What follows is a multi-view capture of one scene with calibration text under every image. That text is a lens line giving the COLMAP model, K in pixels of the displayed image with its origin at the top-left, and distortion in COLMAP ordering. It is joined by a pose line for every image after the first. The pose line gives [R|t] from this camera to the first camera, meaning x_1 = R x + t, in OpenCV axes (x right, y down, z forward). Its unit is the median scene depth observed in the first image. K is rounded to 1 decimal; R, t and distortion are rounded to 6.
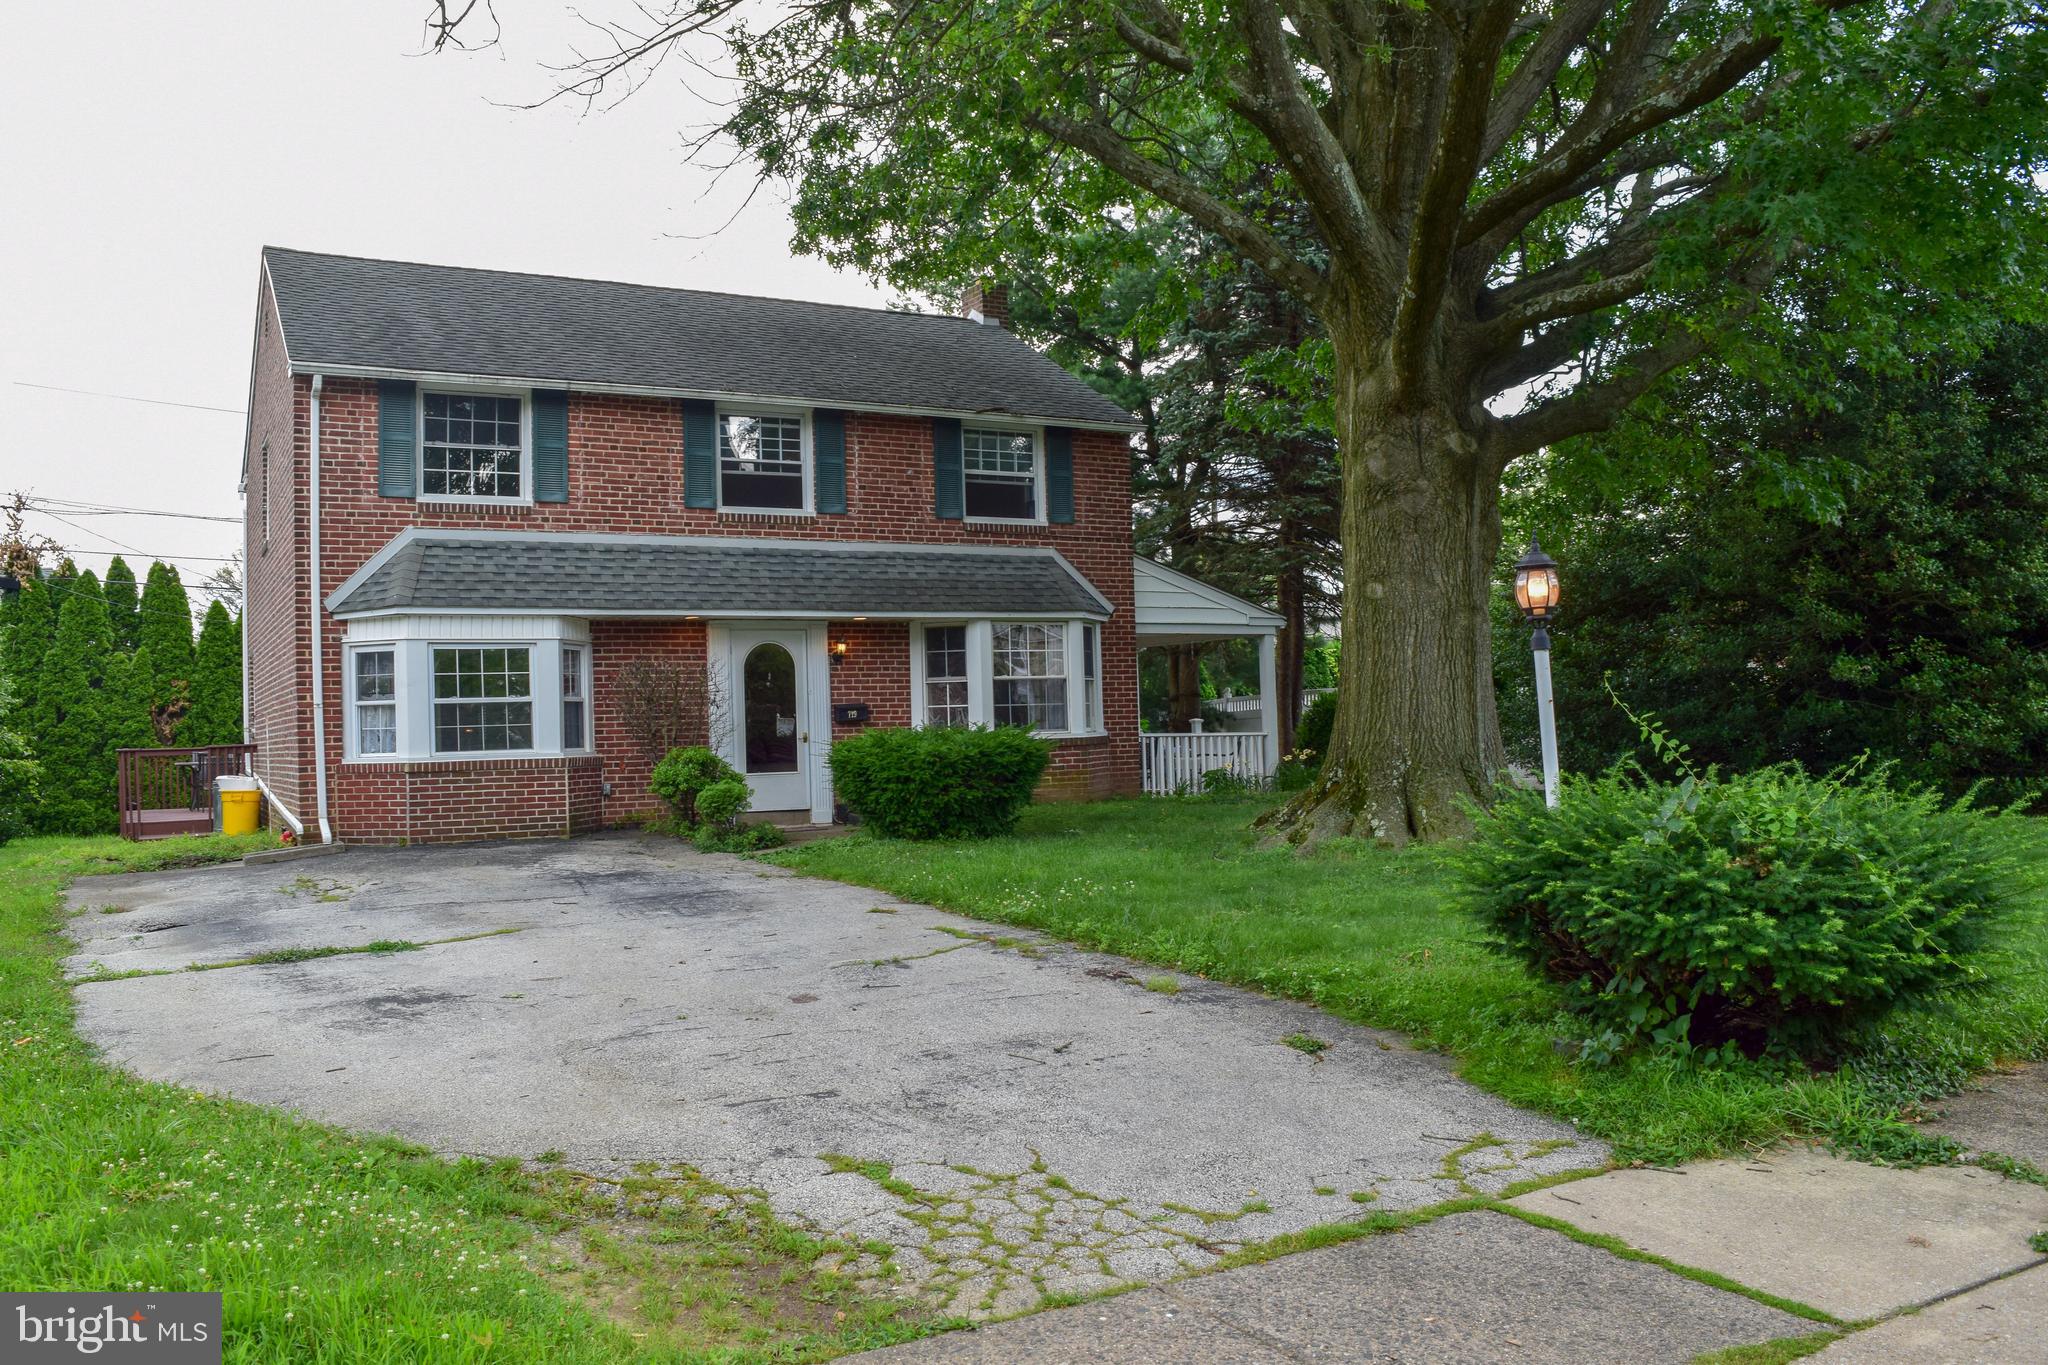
lens RADIAL K [[1633.2, 0, 1022.1], [0, 1633.2, 683.4], [0, 0, 1]] dist [-0.098130, 0.025922]
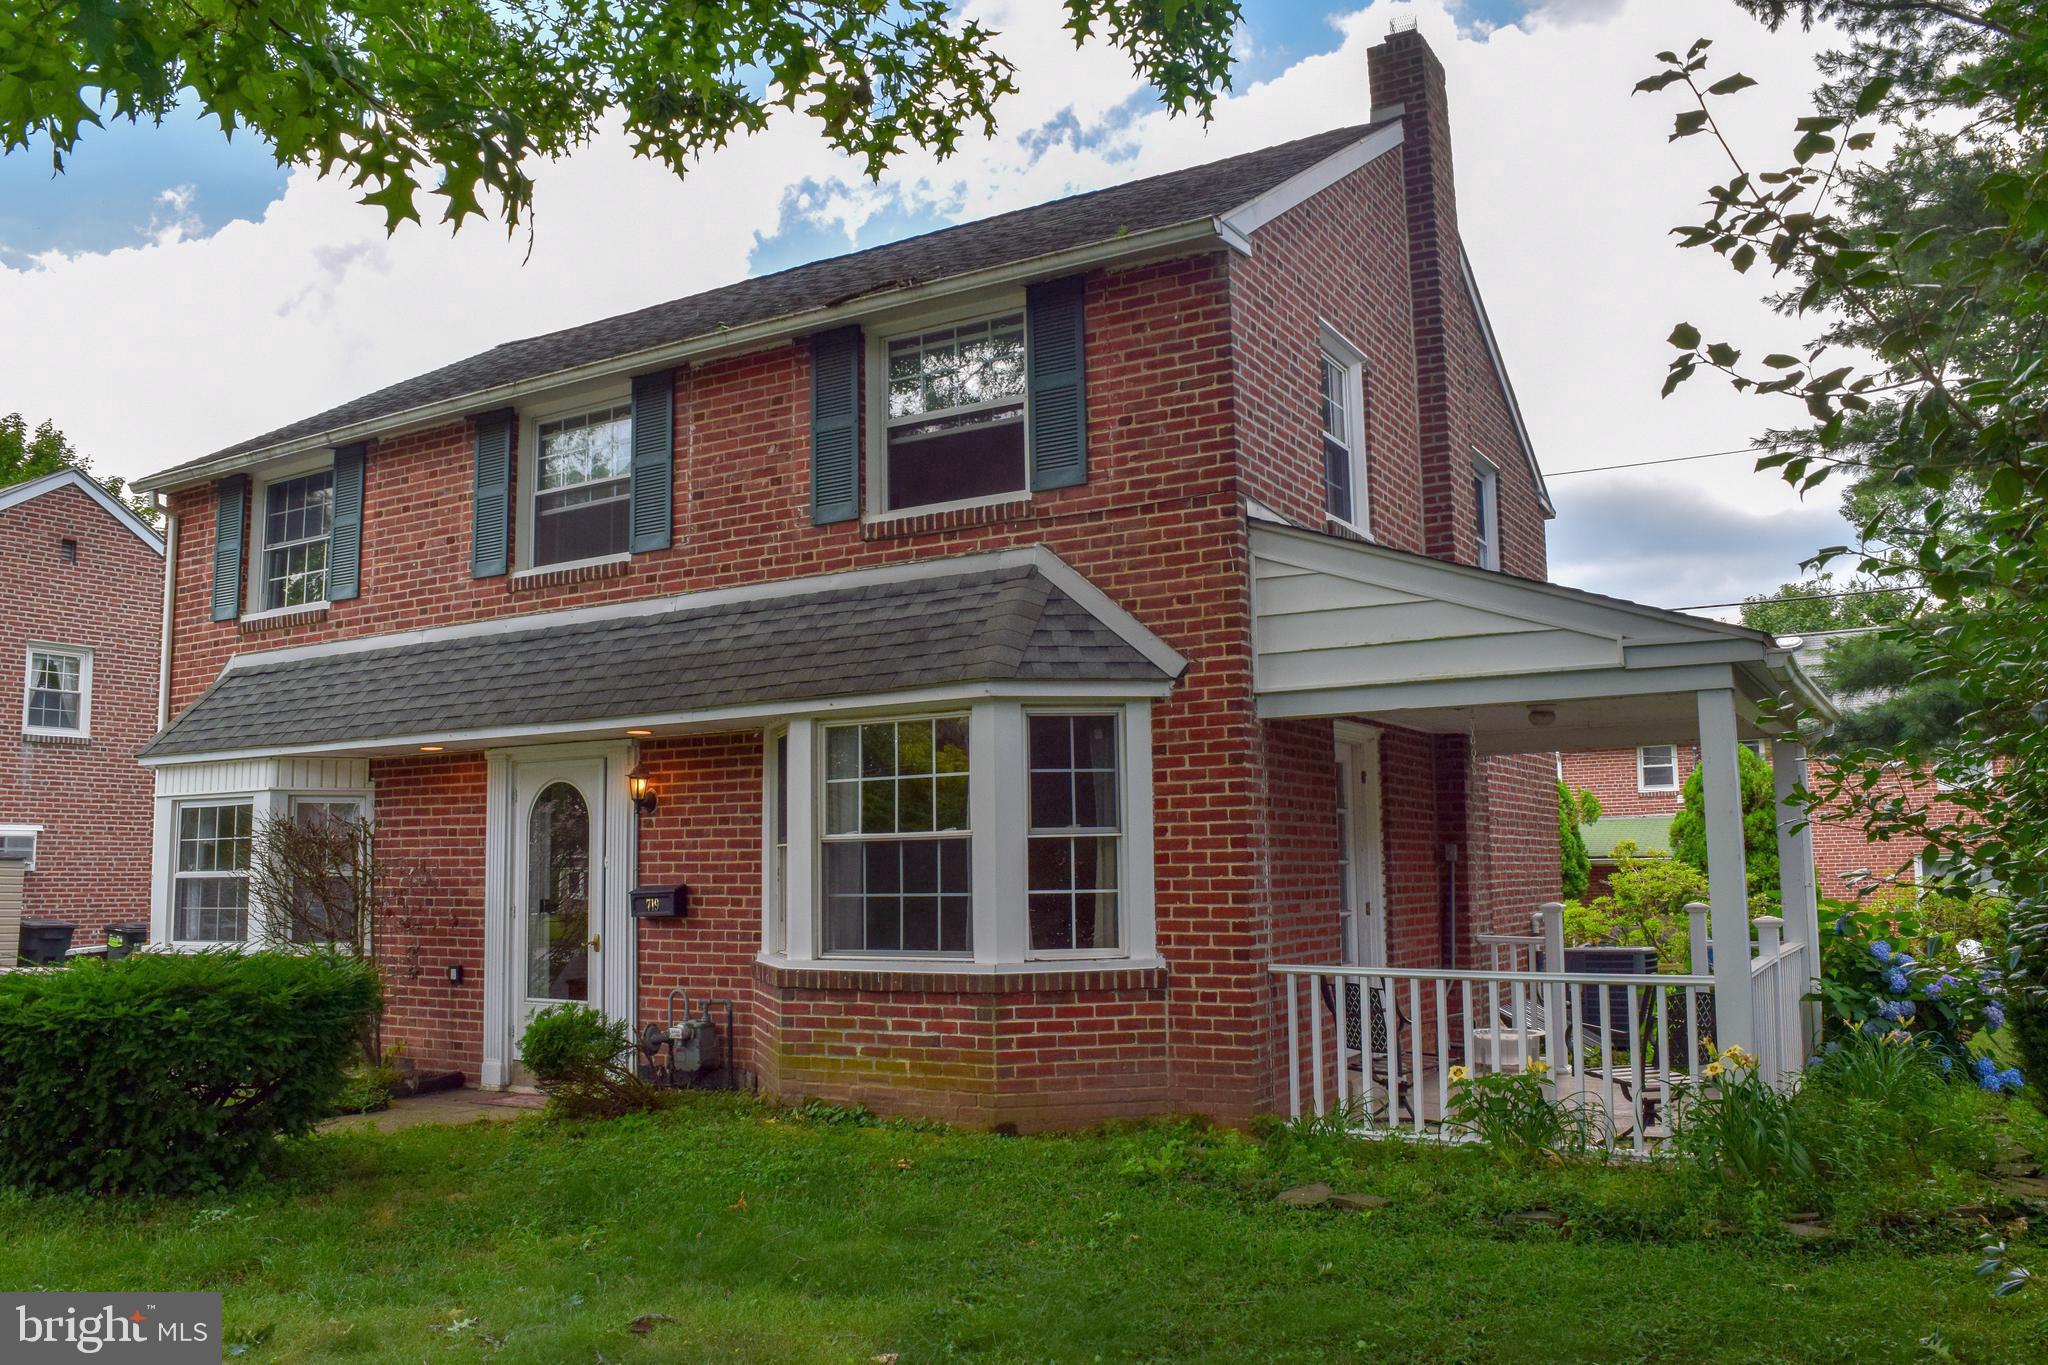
lens RADIAL K [[1633.2, 0, 1025.4], [0, 1633.2, 684.2], [0, 0, 1]] dist [-0.098130, 0.025922]
pose [[0.488666, -0.079653, -0.868827, 0.510785], [0.022870, 0.996651, -0.078509, -0.011135], [0.872171, 0.018494, 0.488851, 0.969360]]
